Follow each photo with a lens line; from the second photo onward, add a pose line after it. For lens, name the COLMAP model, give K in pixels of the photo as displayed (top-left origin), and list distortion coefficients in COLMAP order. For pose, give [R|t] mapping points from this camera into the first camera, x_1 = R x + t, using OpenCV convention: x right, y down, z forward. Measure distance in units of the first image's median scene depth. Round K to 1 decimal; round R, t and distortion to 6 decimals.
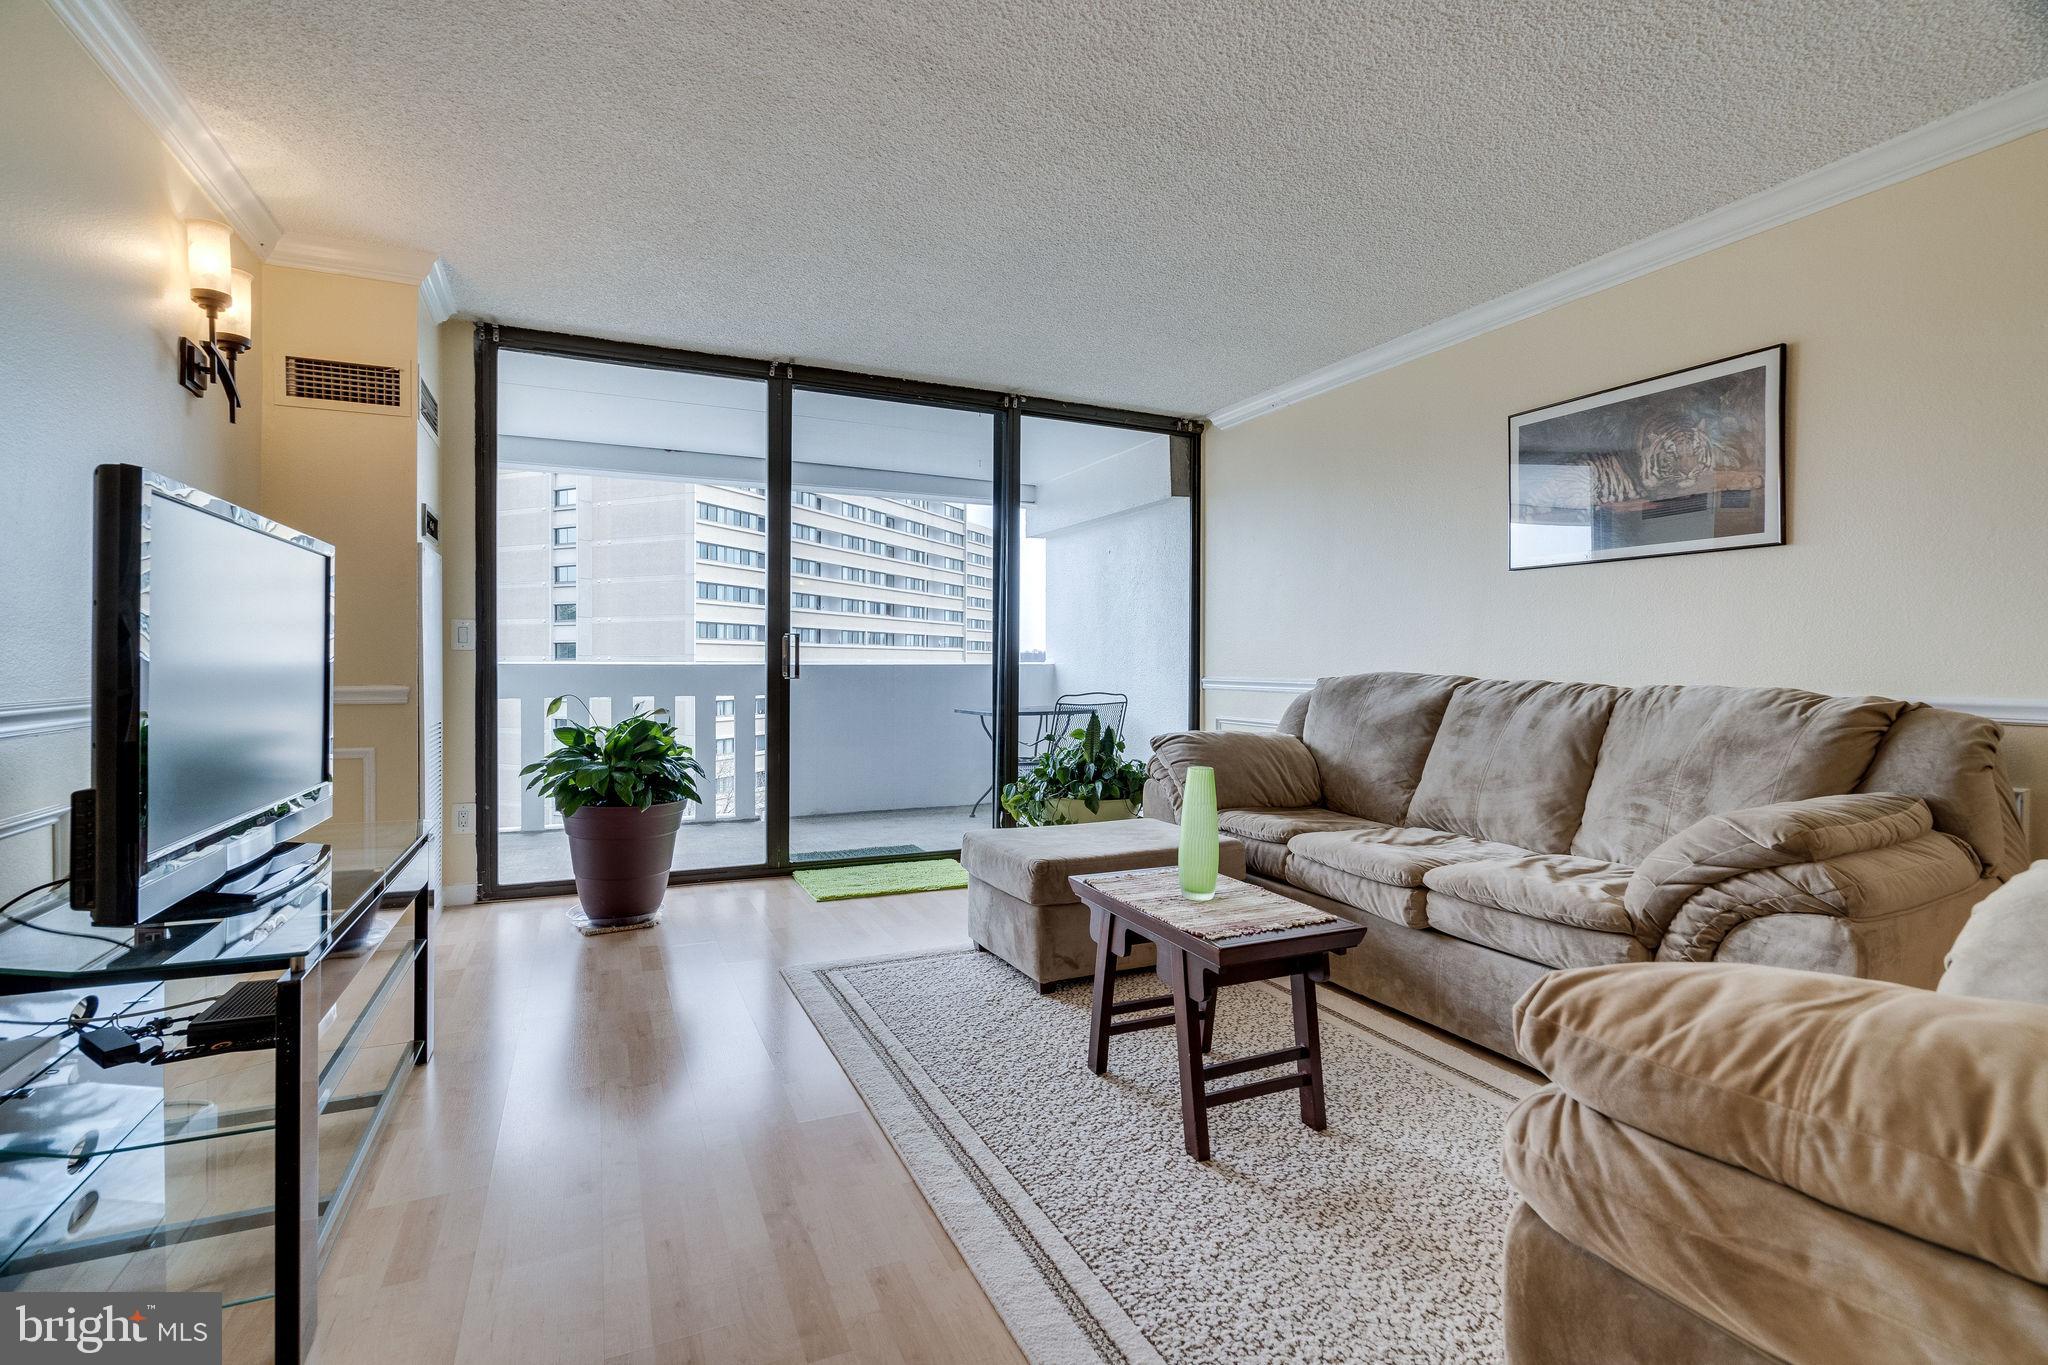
lens RADIAL K [[948.2, 0, 1012.8], [0, 948.2, 668.5], [0, 0, 1]] dist [-0.002108, 0.000119]
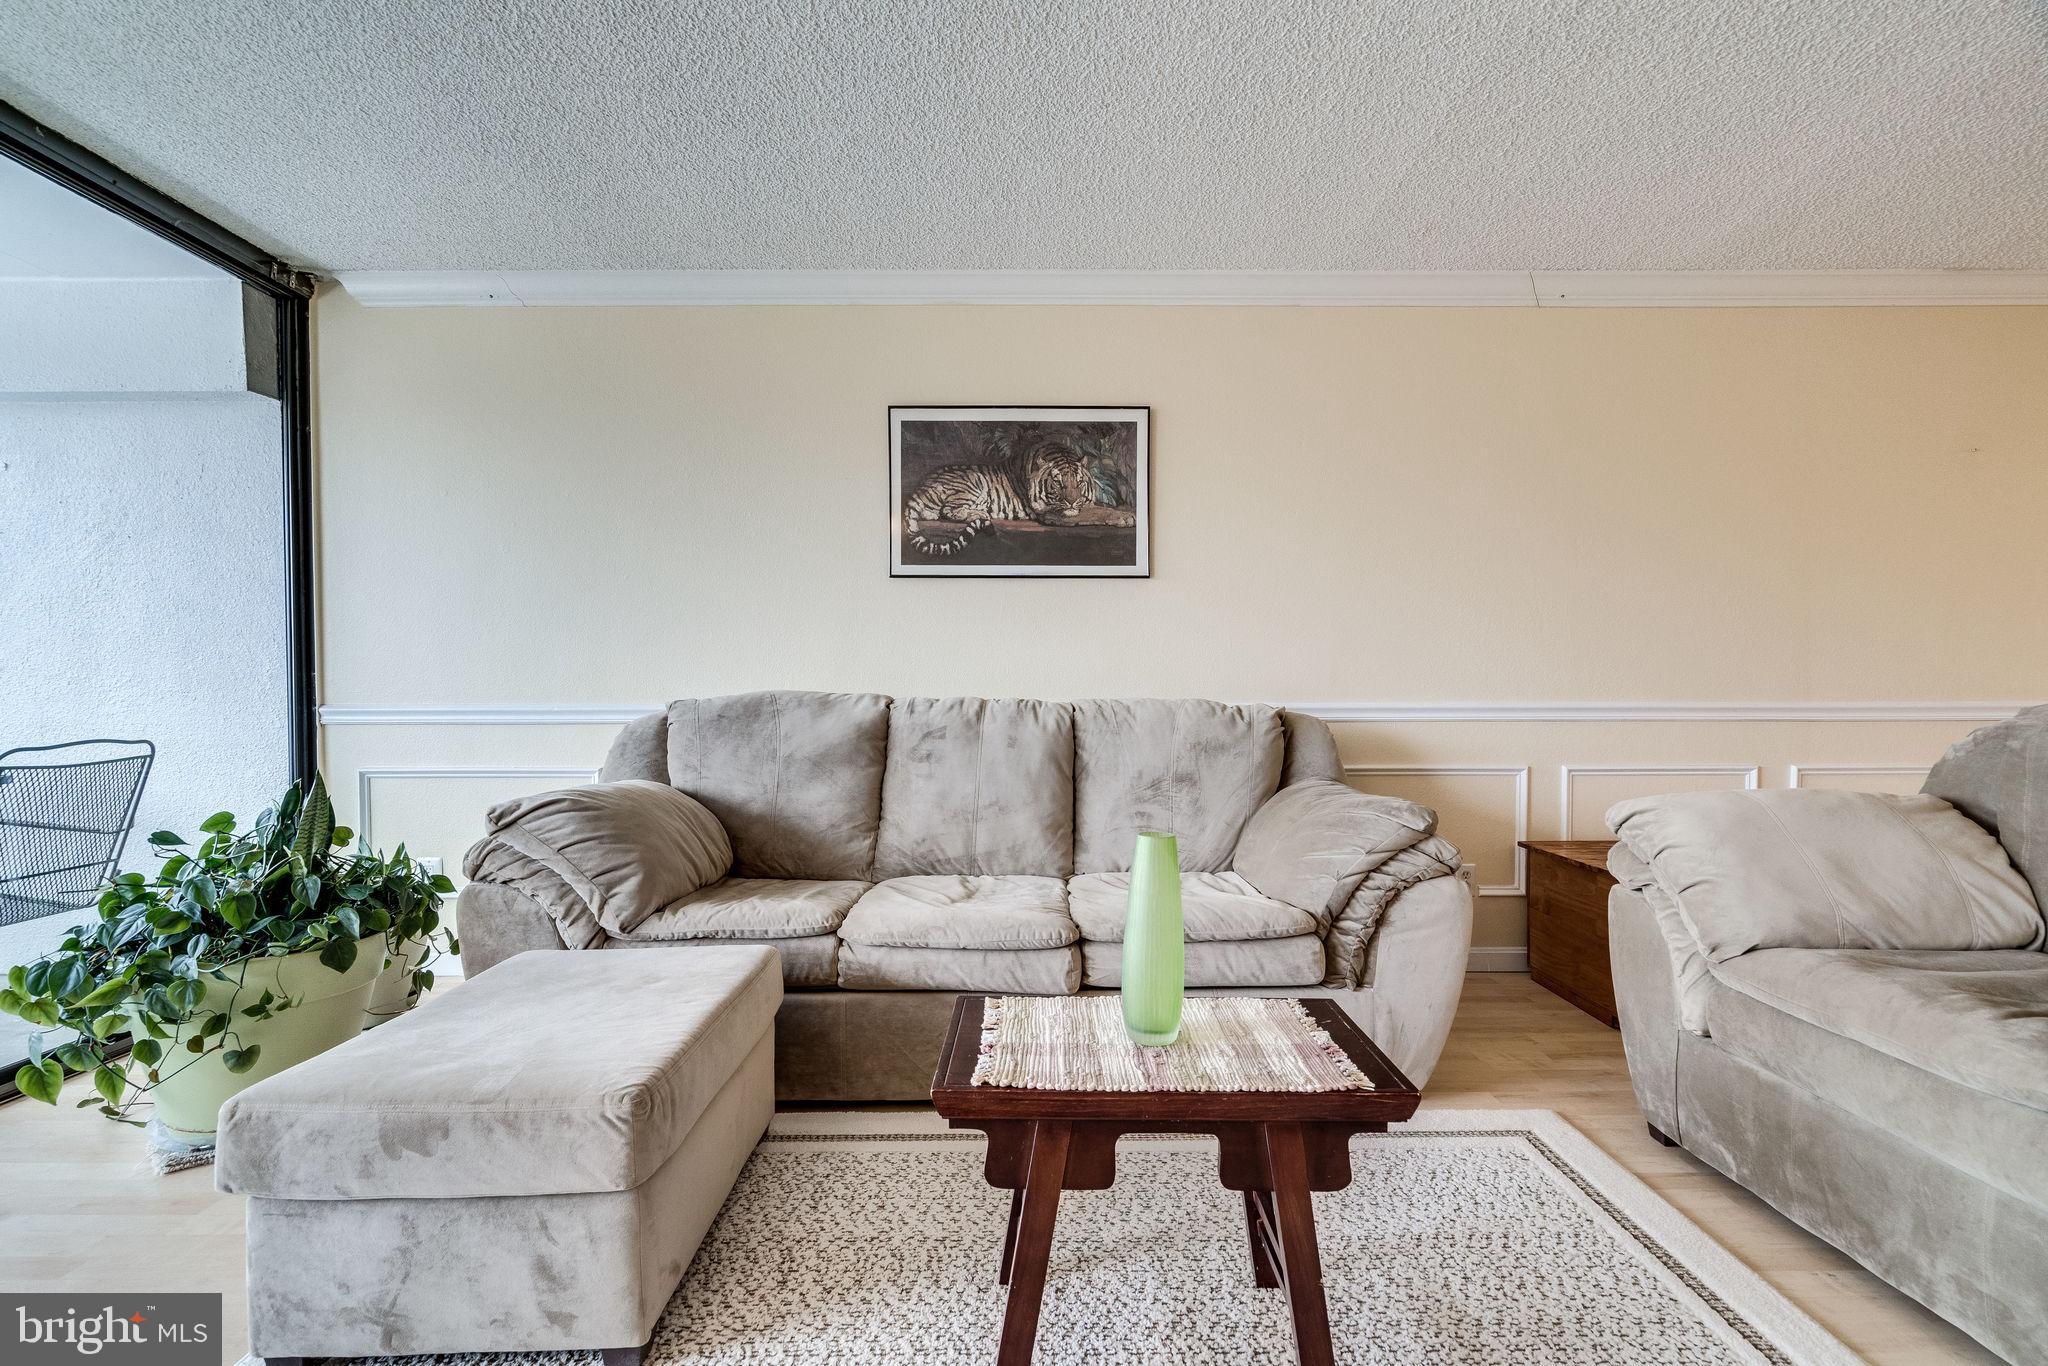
lens RADIAL K [[948.2, 0, 1044.9], [0, 948.2, 710.1], [0, 0, 1]] dist [-0.002108, 0.000119]
pose [[0.403451, -0.026681, 0.914612, -0.290386], [0.009449, 0.999643, 0.024994, 0.002786], [-0.914952, -0.001441, 0.403559, 0.575814]]
